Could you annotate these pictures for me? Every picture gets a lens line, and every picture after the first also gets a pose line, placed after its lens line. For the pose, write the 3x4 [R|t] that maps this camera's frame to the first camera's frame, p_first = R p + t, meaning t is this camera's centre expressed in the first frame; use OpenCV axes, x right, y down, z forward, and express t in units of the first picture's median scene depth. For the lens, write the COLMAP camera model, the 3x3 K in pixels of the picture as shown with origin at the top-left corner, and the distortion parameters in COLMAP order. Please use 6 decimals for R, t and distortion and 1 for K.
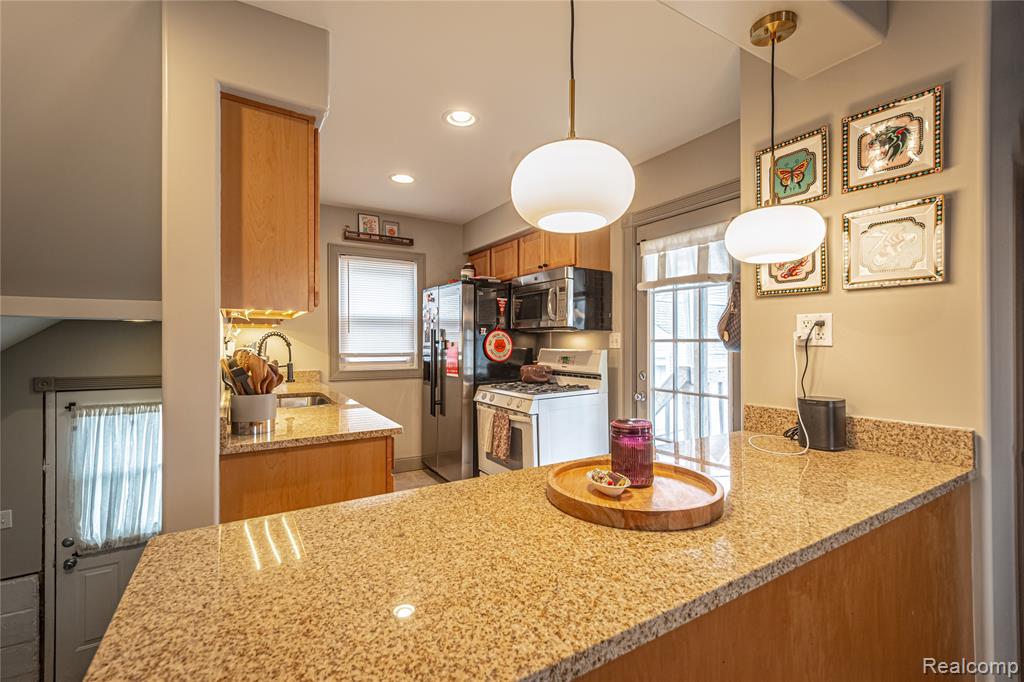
lens RADIAL K [[449.8, 0, 513.8], [0, 449.8, 337.7], [0, 0, 1]] dist [0.014422, -0.002542]
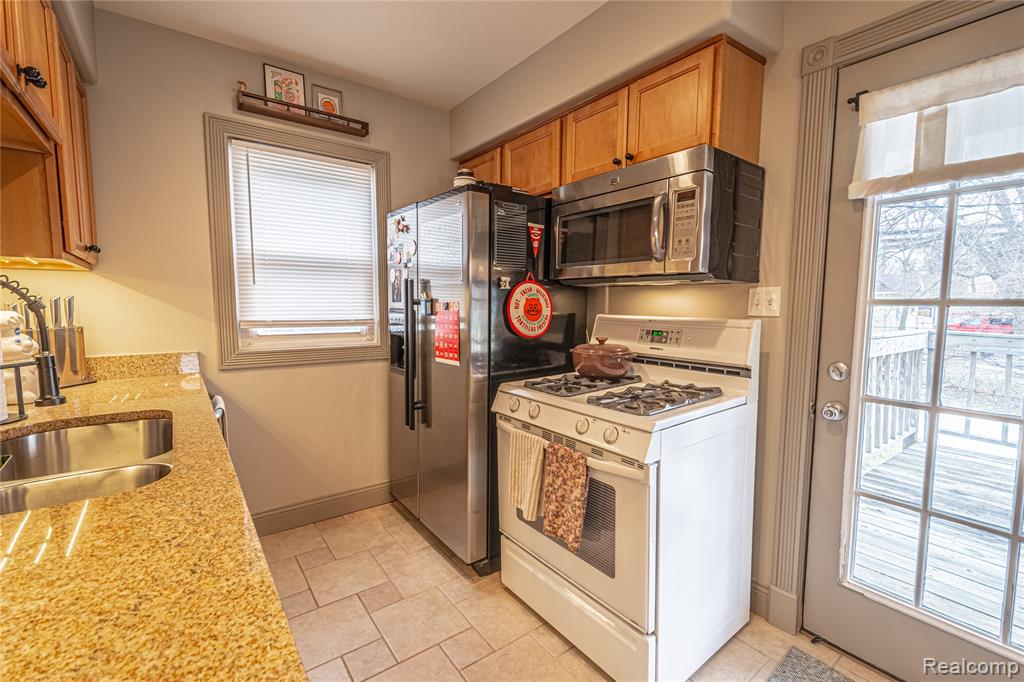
lens RADIAL K [[449.8, 0, 513.1], [0, 449.8, 338.3], [0, 0, 1]] dist [0.014422, -0.002542]
pose [[0.995617, -0.000227, 0.093527, -0.106076], [-0.008258, 0.995878, 0.090326, 0.003283], [-0.093162, -0.090703, 0.991511, 0.438717]]
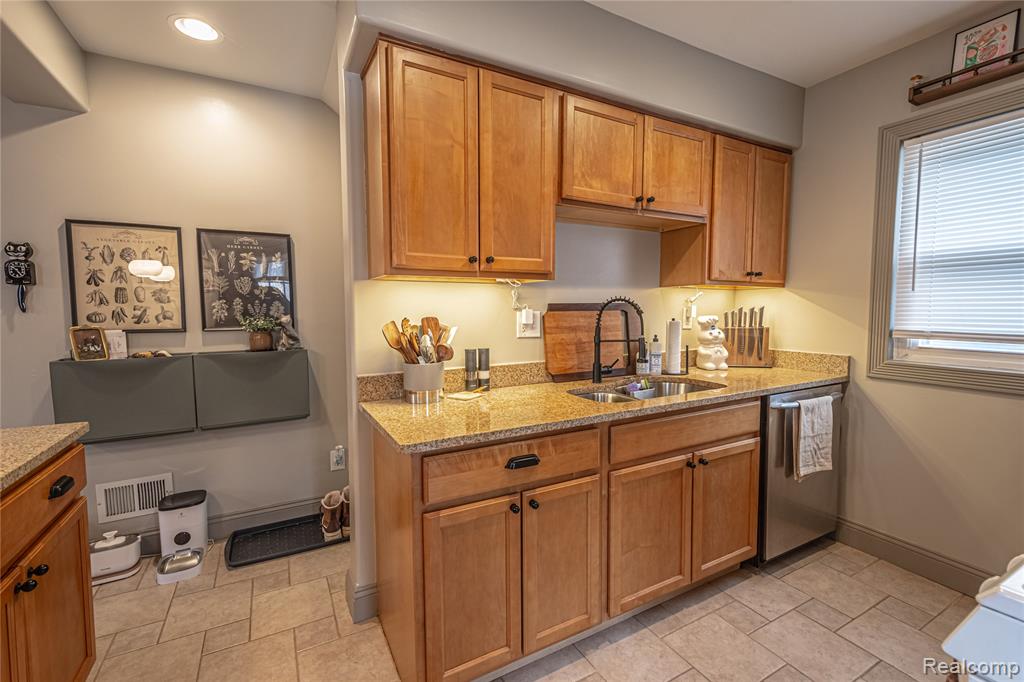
lens RADIAL K [[449.8, 0, 510.5], [0, 449.8, 338.8], [0, 0, 1]] dist [0.014422, -0.002542]
pose [[-0.047747, 0.072659, -0.996213, 0.186829], [0.011412, 0.997325, 0.072193, 0.001813], [0.998794, -0.007922, -0.048448, 0.610083]]
